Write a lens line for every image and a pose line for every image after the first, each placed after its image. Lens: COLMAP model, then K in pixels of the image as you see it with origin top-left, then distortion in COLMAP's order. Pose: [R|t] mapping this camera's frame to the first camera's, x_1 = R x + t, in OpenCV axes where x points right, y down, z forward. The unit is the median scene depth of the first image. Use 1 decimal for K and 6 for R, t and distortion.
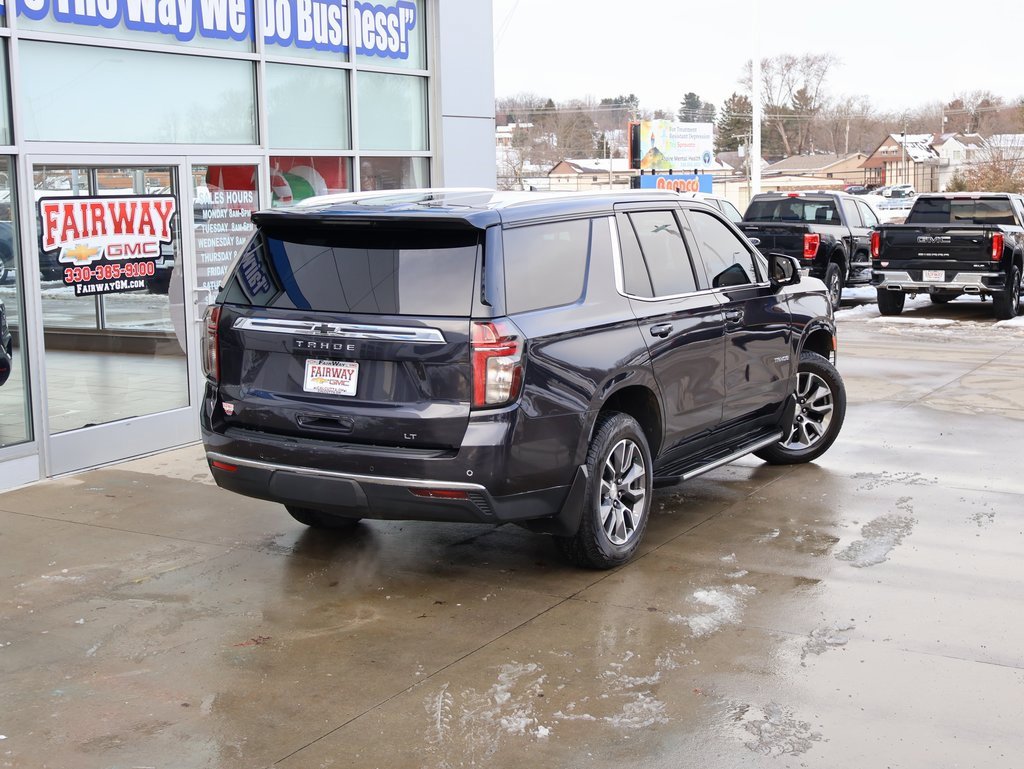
lens RADIAL K [[1408.8, 0, 512.0], [0, 1408.8, 384.5], [0, 0, 1]] dist [0.000407, 0.004029]
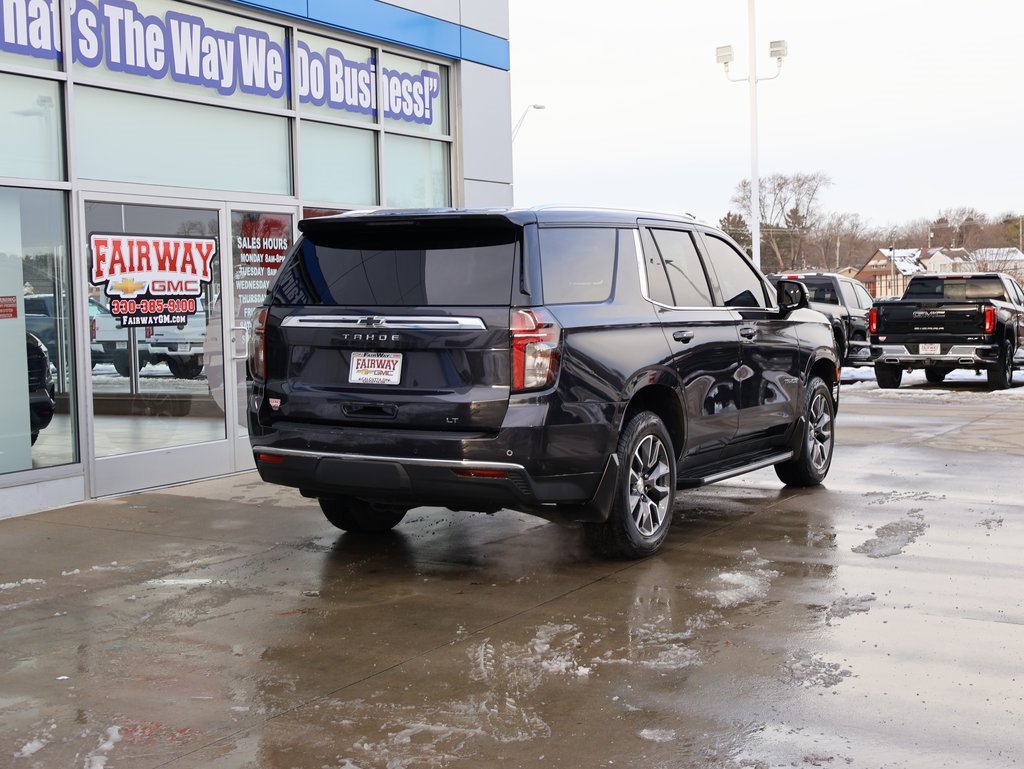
lens RADIAL K [[1362.4, 0, 515.6], [0, 1362.4, 384.9], [0, 0, 1]] dist [-0.003001, 0.022653]
pose [[0.999987, -0.004813, -0.001670, -0.012949], [0.004668, 0.996947, -0.077944, 0.058368], [0.002040, 0.077935, 0.996956, -0.010727]]
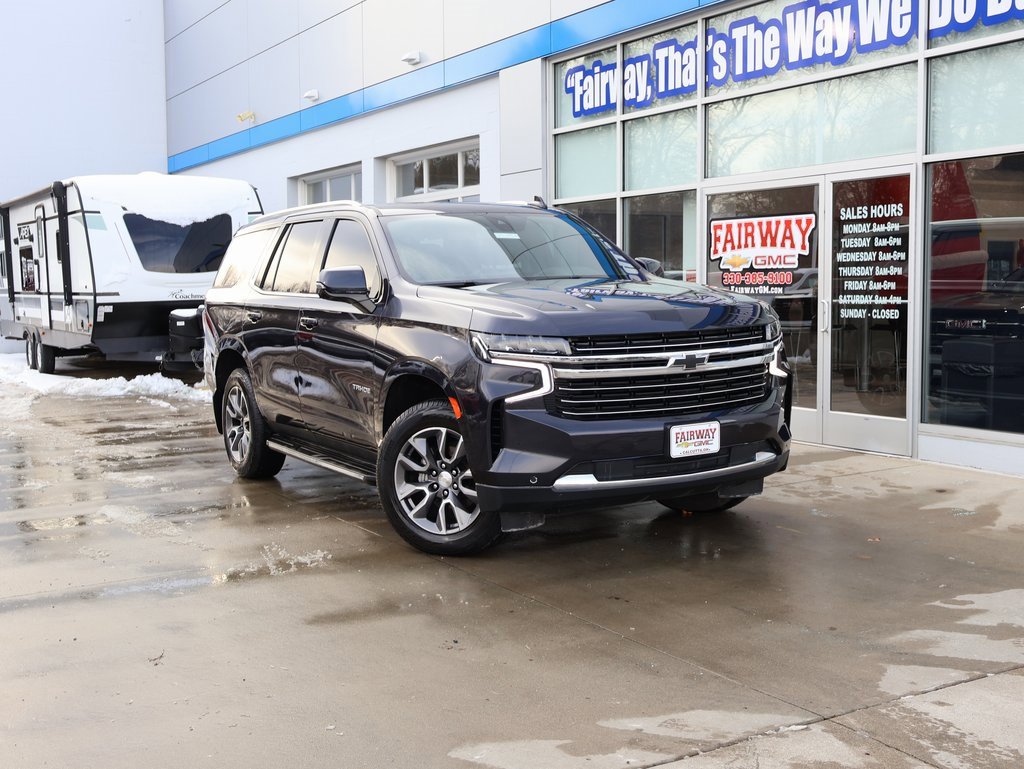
lens RADIAL K [[1281.5, 0, 512.0], [0, 1281.5, 384.5], [0, 0, 1]] dist [0.003367, -0.016246]
pose [[-0.506664, 0.089623, -0.857473, 0.759927], [-0.103529, 0.981060, 0.163714, -0.146156], [0.855905, 0.171721, -0.487789, 1.347072]]
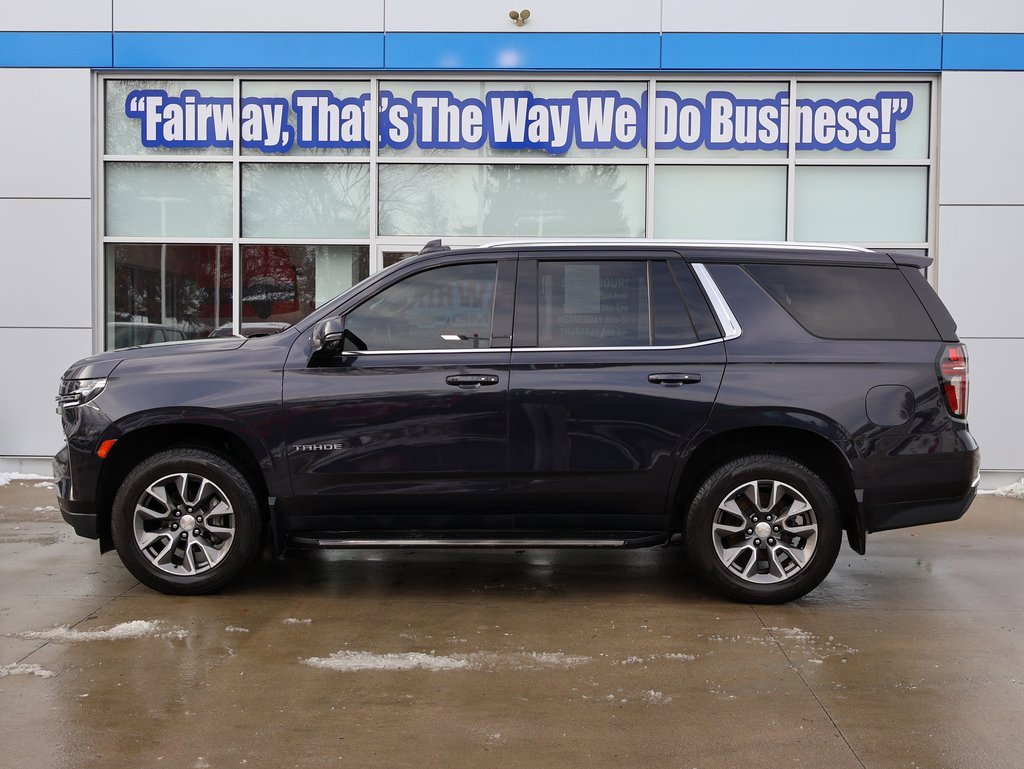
lens RADIAL K [[973.6, 0, 586.3], [0, 973.6, 387.8], [0, 0, 1]] dist [0.002378, 0.000439]
pose [[0.483677, 0.035890, -0.874510, 0.543565], [-0.142375, 0.989077, -0.038153, -0.015387], [0.863589, 0.142962, 0.483504, 0.667758]]
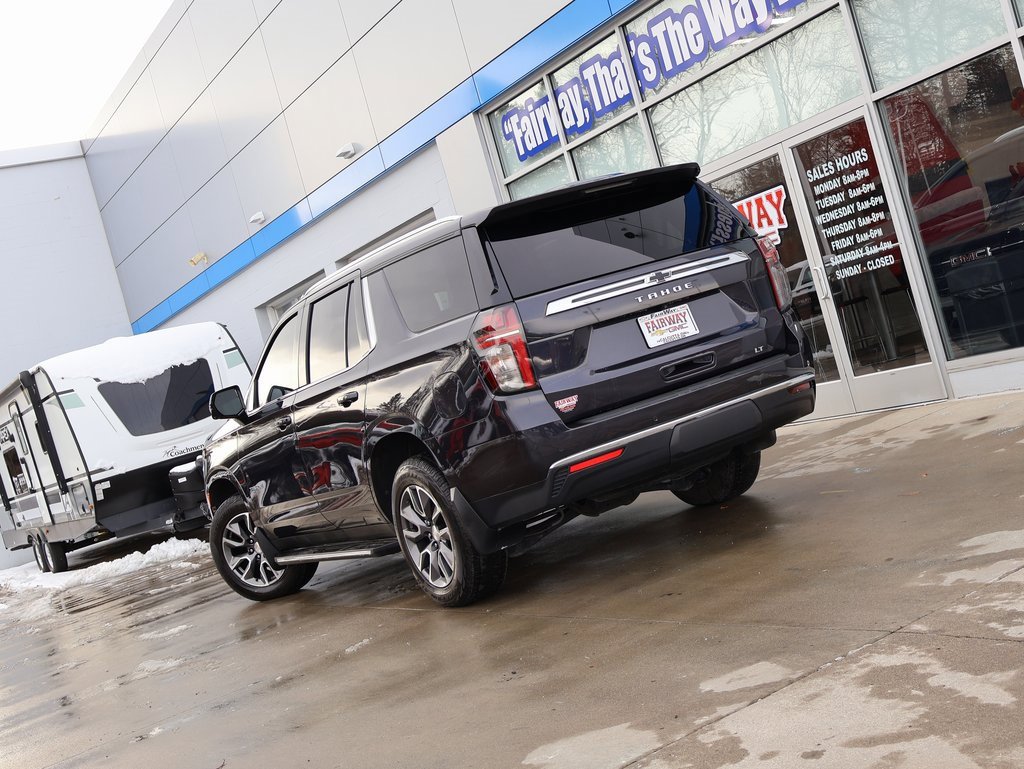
lens RADIAL K [[1362.4, 0, 515.6], [0, 1362.4, 384.9], [0, 0, 1]] dist [-0.003001, 0.022653]
pose [[-0.486740, 0.160666, -0.858645, 0.773382], [0.157845, 0.982937, 0.094445, -0.117202], [0.859168, -0.089563, -0.503795, 1.369401]]
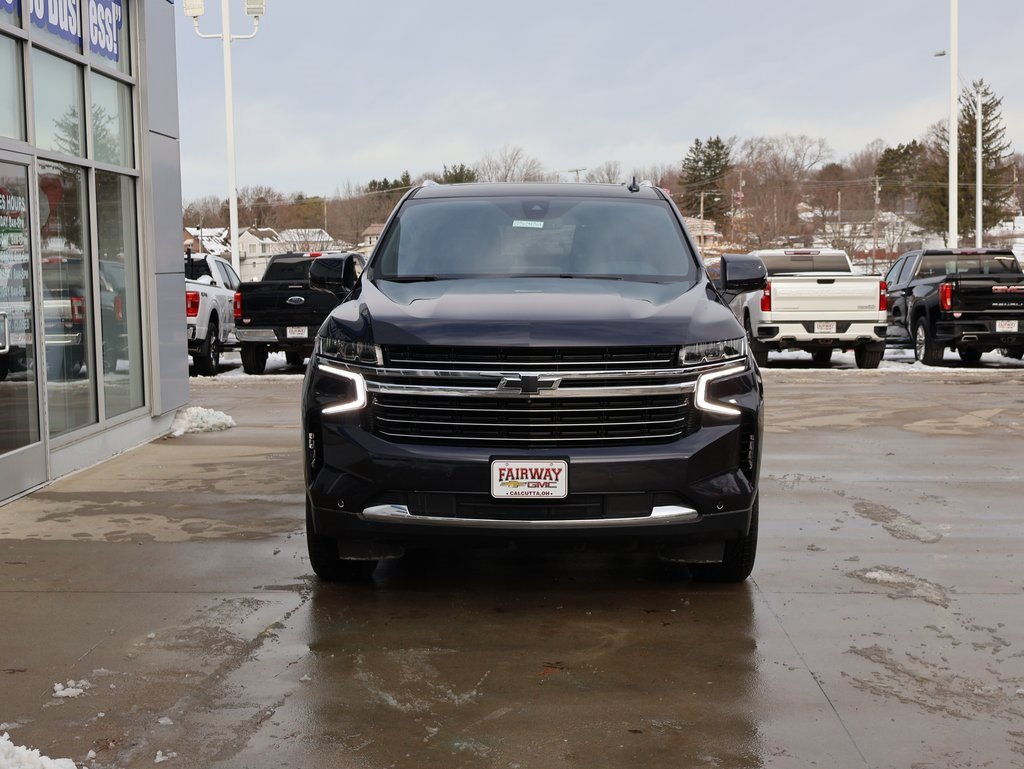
lens RADIAL K [[1451.8, 0, 512.0], [0, 1451.8, 384.5], [0, 0, 1]] dist [-0.011172, -0.032576]
pose [[0.886068, -0.038078, 0.461988, -0.361540], [0.069516, 0.996265, -0.051214, 0.036715], [-0.458313, 0.077494, 0.885406, 0.153339]]
